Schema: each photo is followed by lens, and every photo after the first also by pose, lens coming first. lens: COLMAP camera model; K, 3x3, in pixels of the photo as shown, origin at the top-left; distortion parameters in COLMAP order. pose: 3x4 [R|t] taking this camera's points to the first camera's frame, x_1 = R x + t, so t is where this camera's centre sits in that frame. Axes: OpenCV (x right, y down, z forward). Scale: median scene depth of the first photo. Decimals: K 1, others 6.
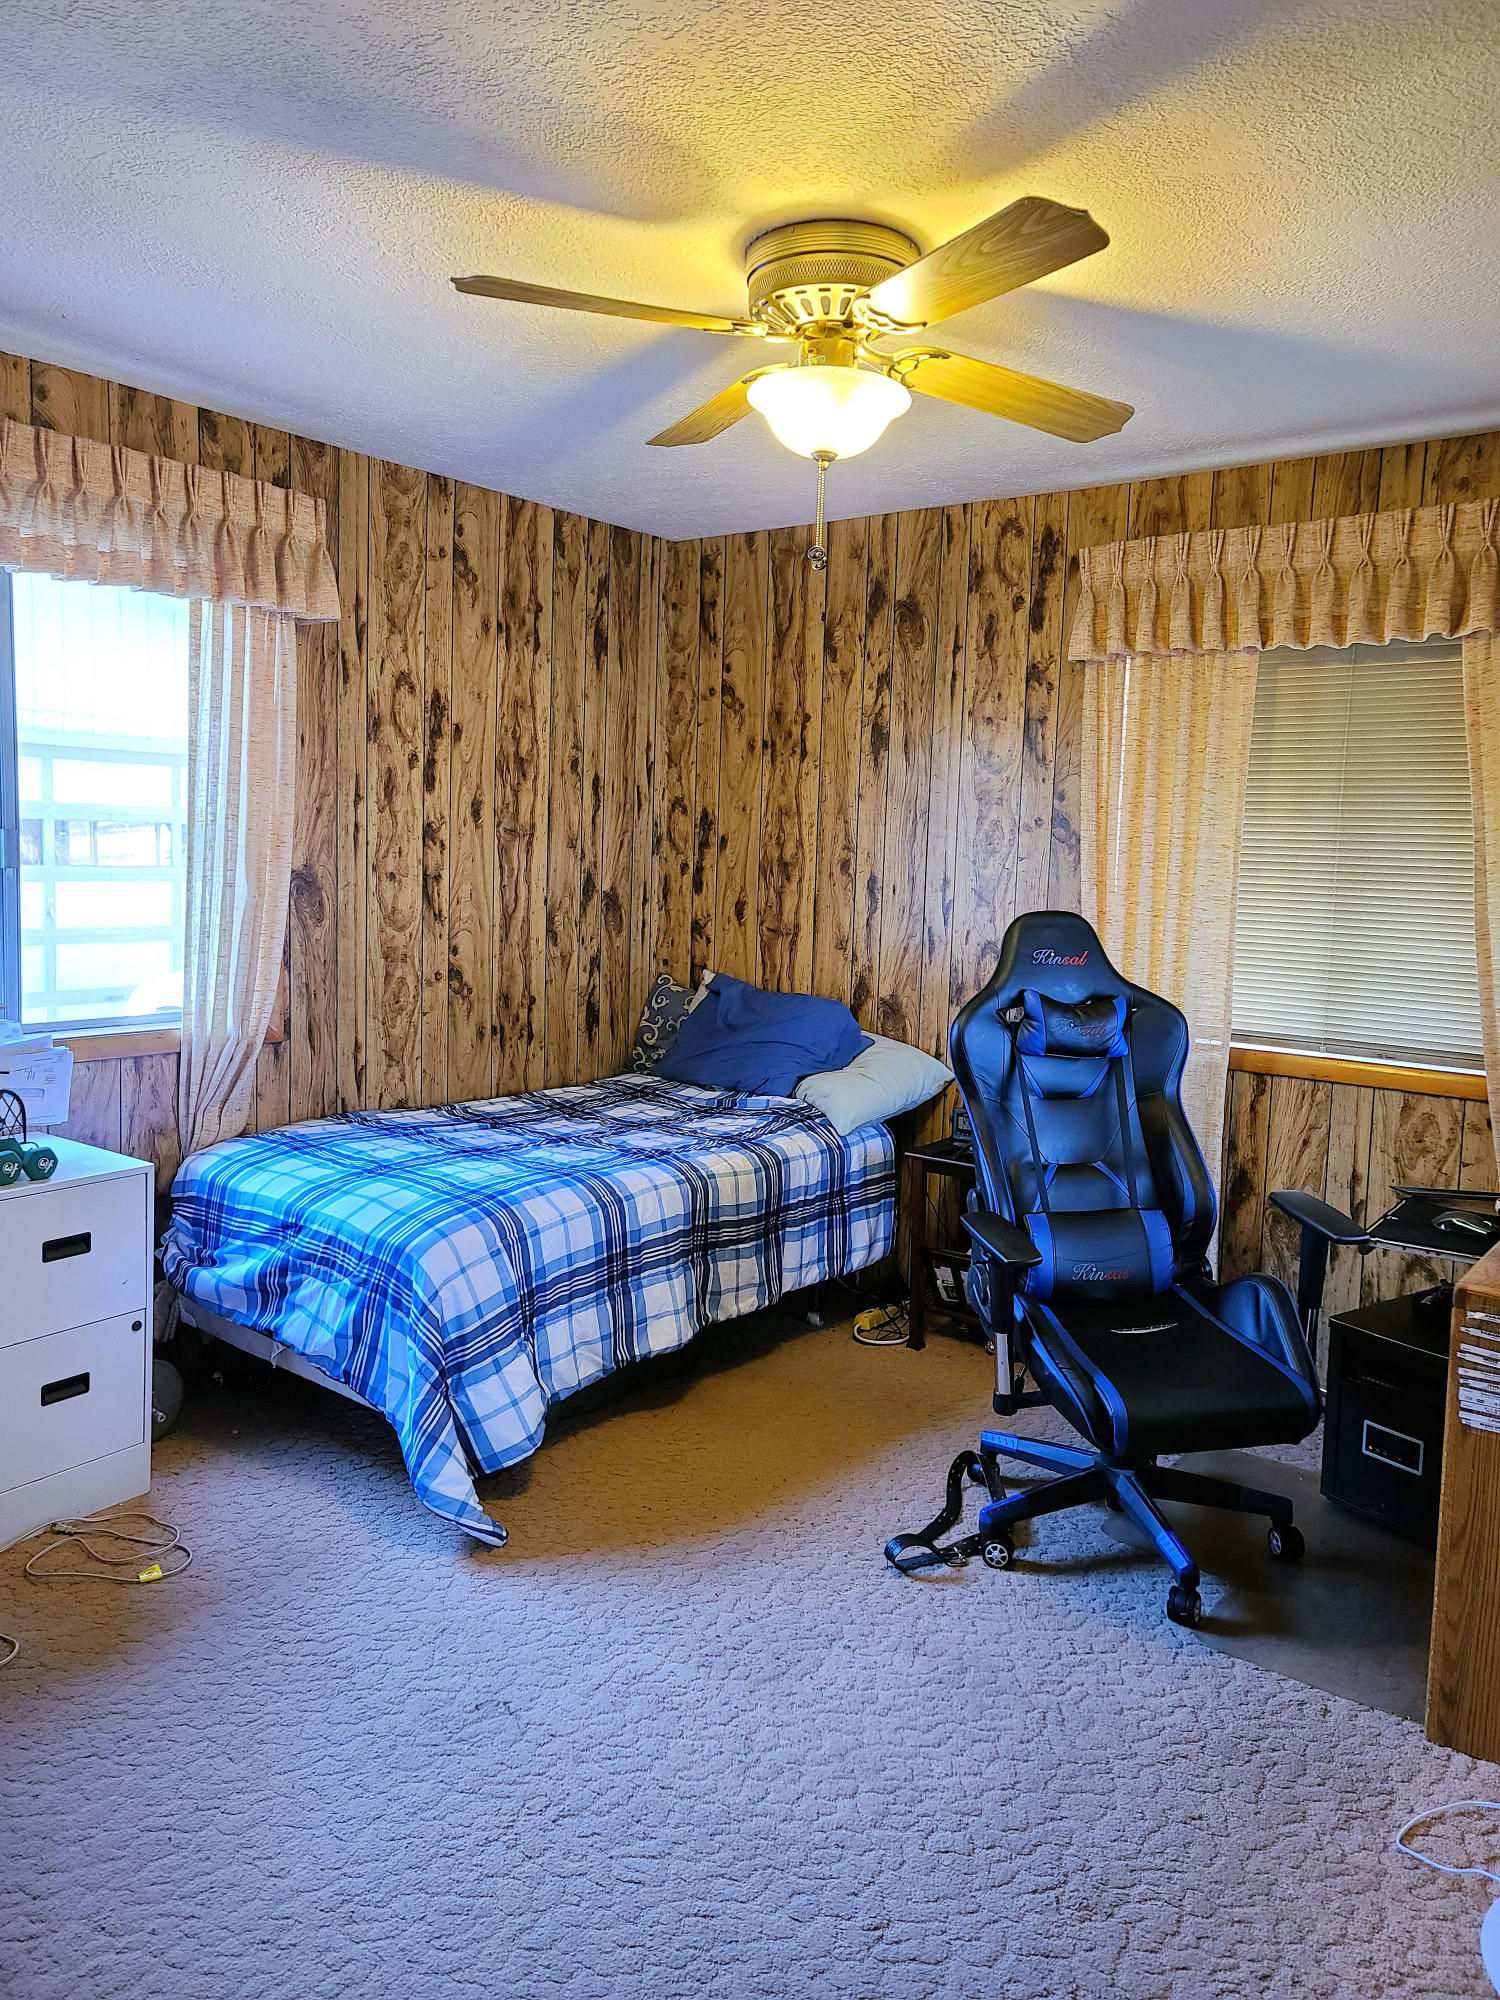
lens RADIAL K [[1458.7, 0, 750.0], [0, 1458.7, 1000.0], [0, 0, 1]] dist [0.055246, 0.000487]
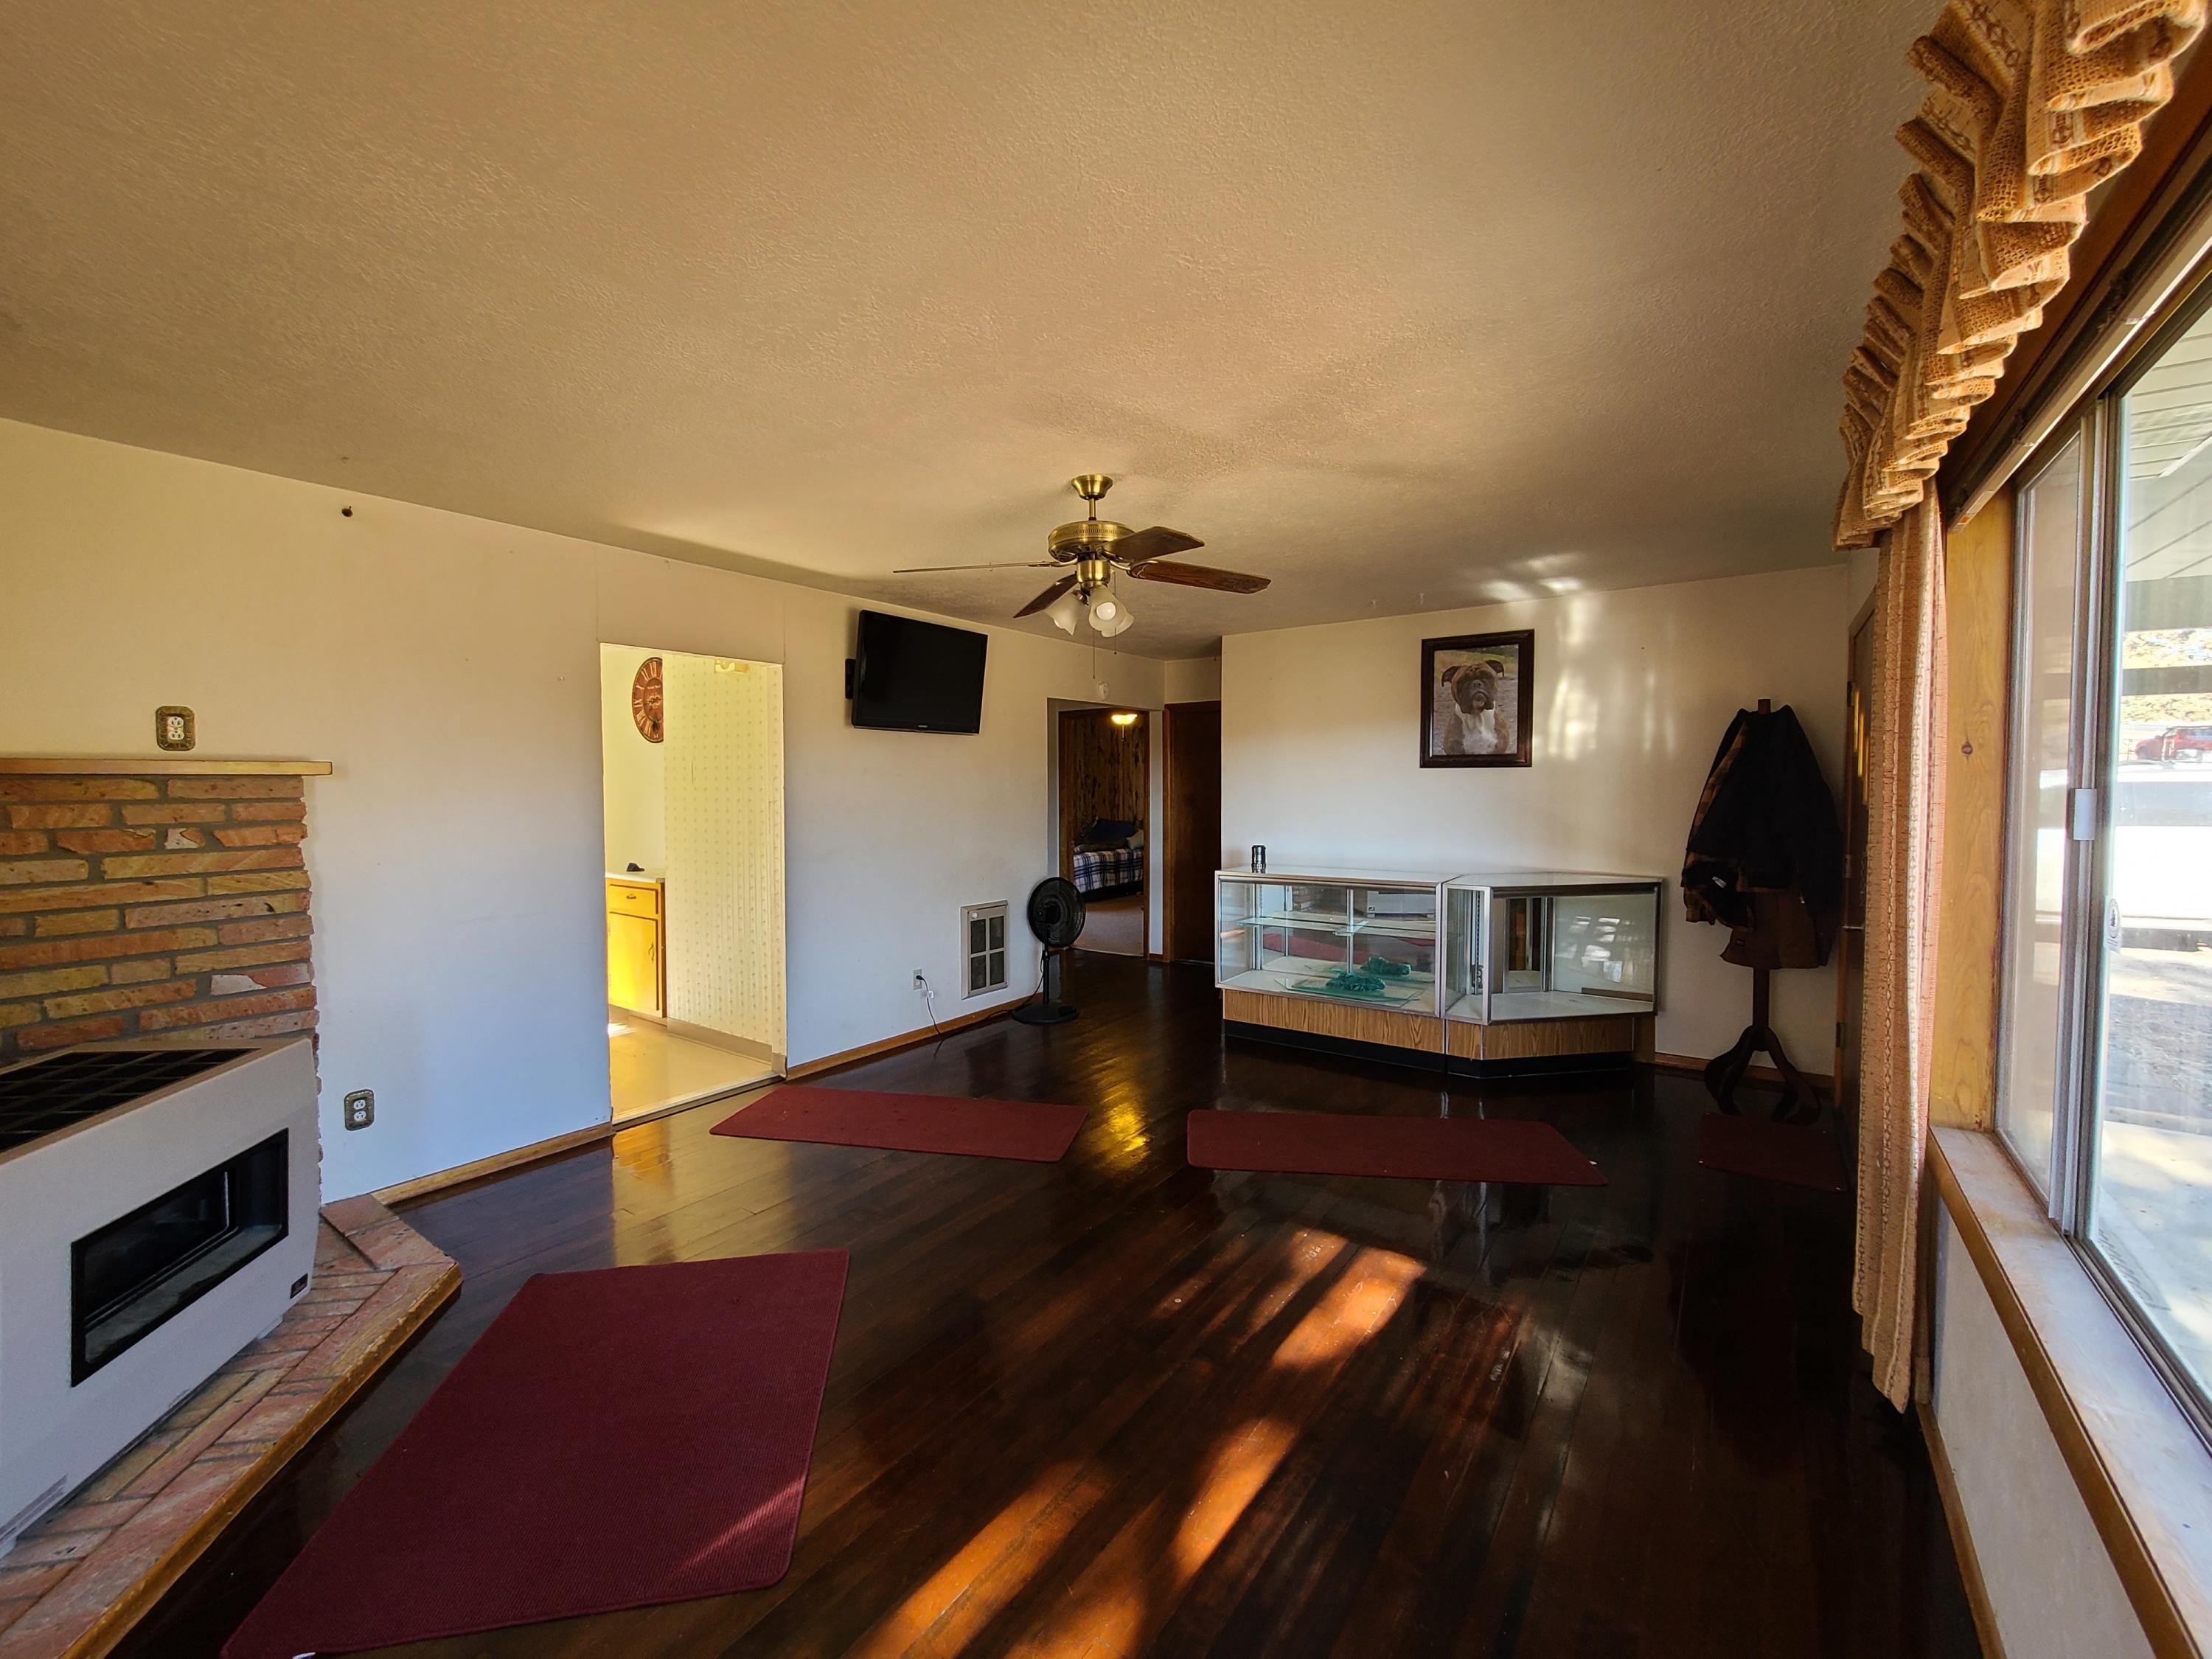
lens RADIAL K [[876.2, 0, 1106.0], [0, 876.2, 829.5], [0, 0, 1]] dist [-0.002156, -0.000230]
pose [[0.998609, -0.038489, 0.036027, -0.095786], [0.040447, 0.997650, -0.055299, 0.155042], [-0.033814, 0.056679, 0.997820, -1.462124]]
